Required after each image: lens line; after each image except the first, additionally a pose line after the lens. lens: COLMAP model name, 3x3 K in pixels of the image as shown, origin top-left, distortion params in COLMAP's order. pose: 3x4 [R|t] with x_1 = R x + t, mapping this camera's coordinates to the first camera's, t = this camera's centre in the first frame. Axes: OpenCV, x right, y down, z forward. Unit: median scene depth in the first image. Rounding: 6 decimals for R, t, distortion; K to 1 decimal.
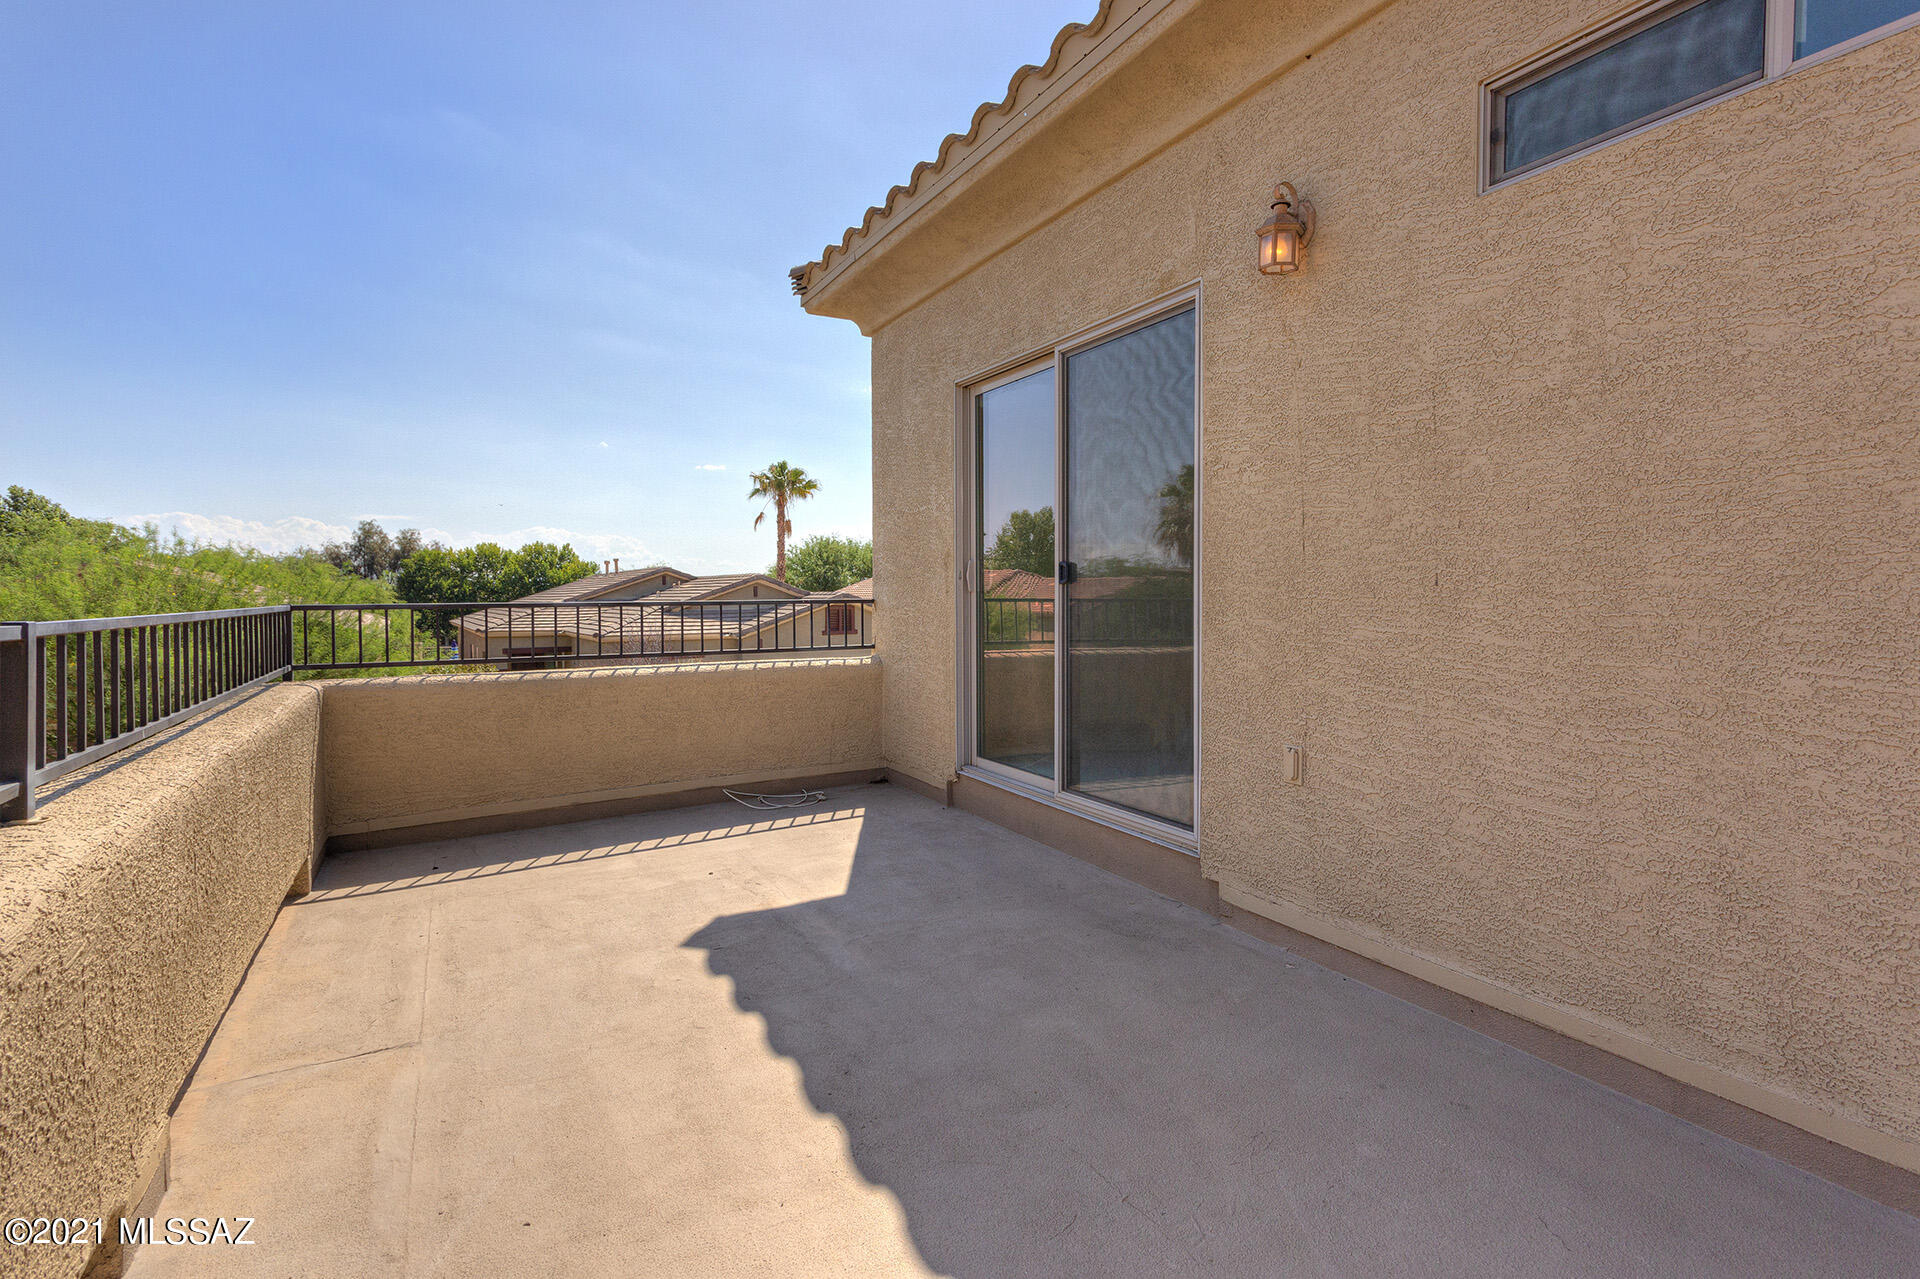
lens RADIAL K [[916.3, 0, 969.7], [0, 916.3, 610.4], [0, 0, 1]] dist [-0.001207, 0.000711]
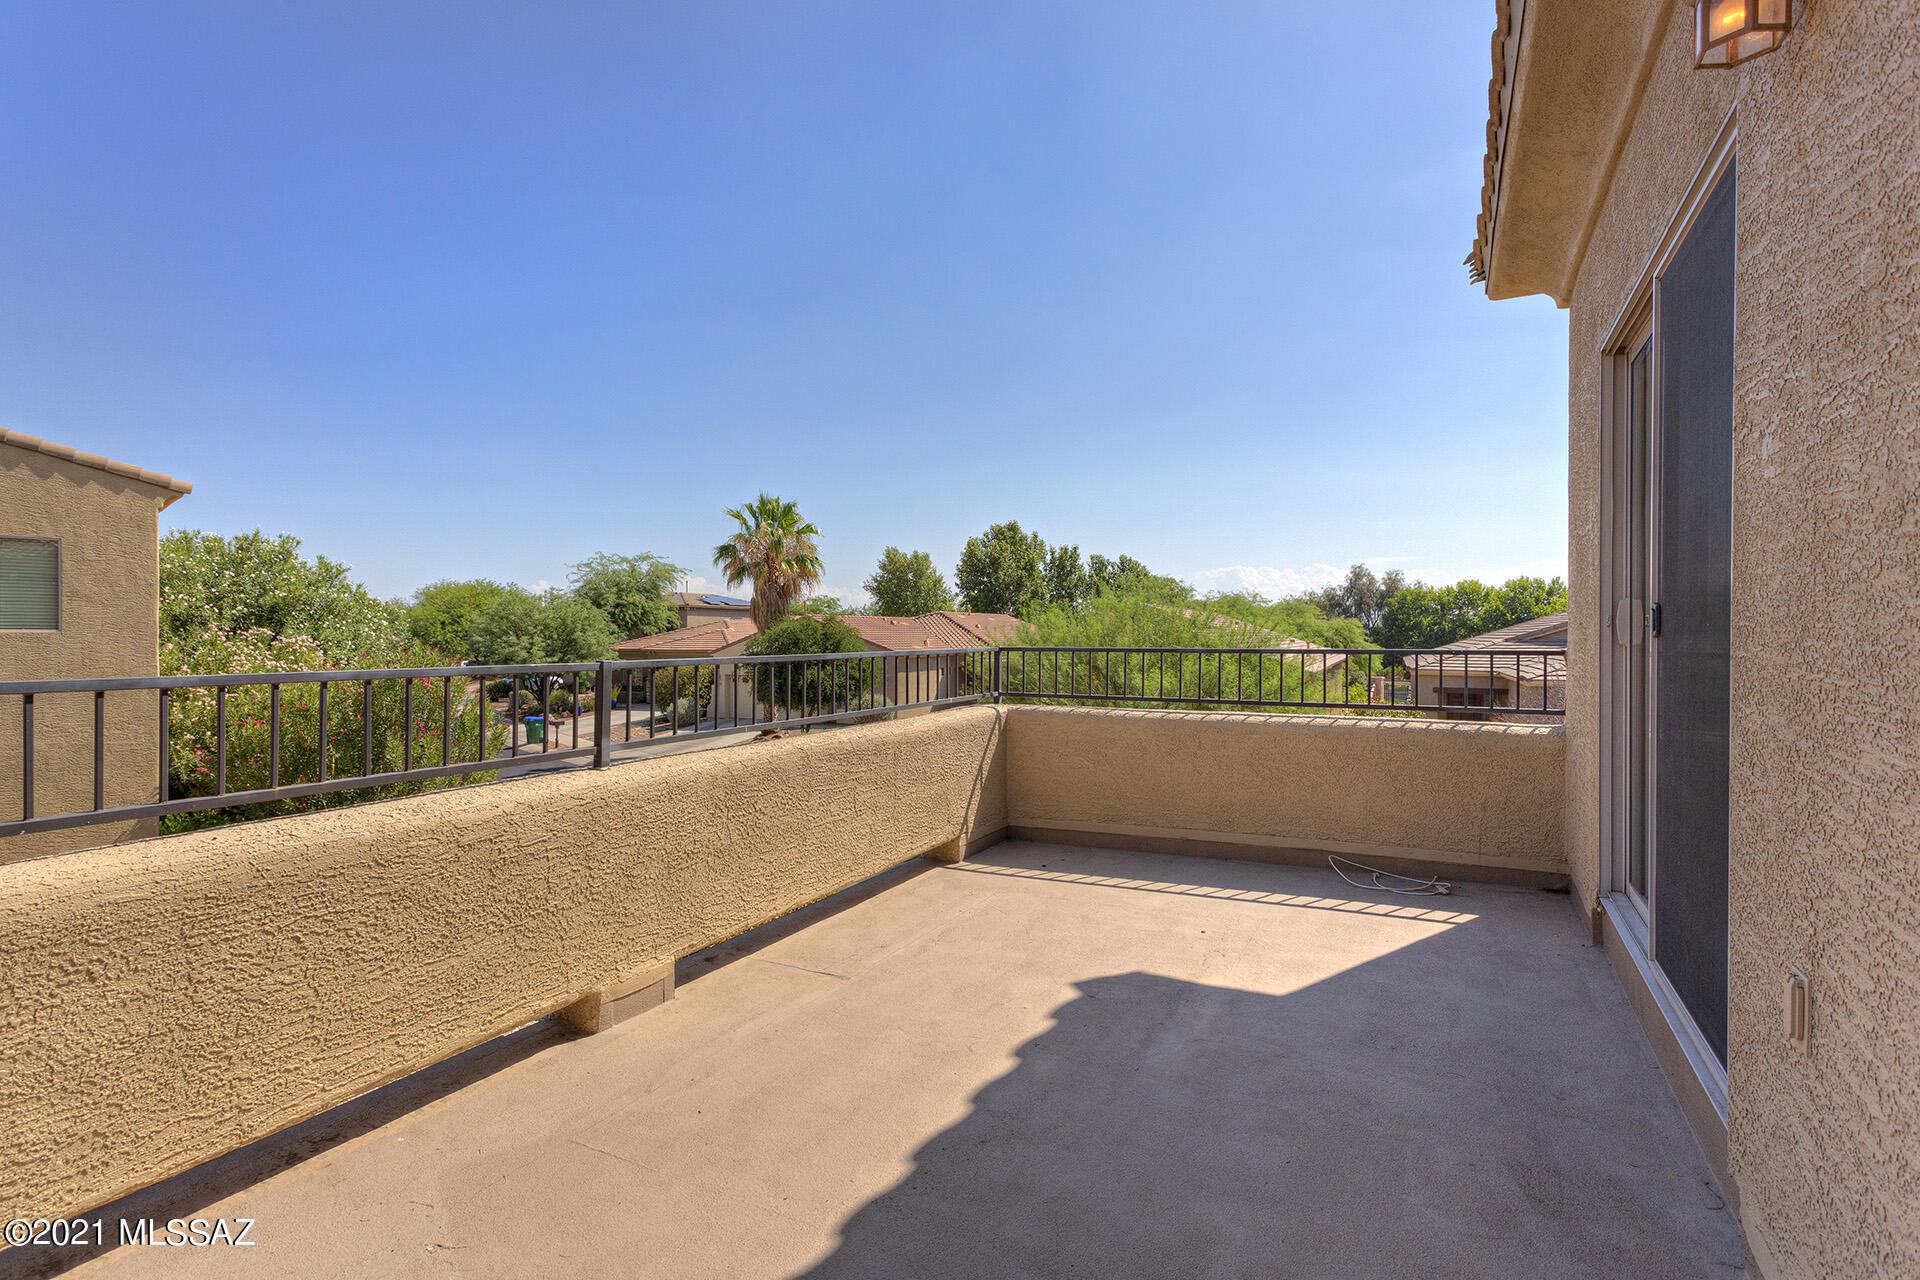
lens RADIAL K [[908.0, 0, 957.5], [0, 908.0, 633.4], [0, 0, 1]] dist [0.003988, 0.000162]
pose [[0.552168, 0.005917, -0.833712, 0.420652], [-0.019263, 0.999798, -0.005662, -0.021346], [0.833510, 0.019186, 0.552171, 0.274414]]
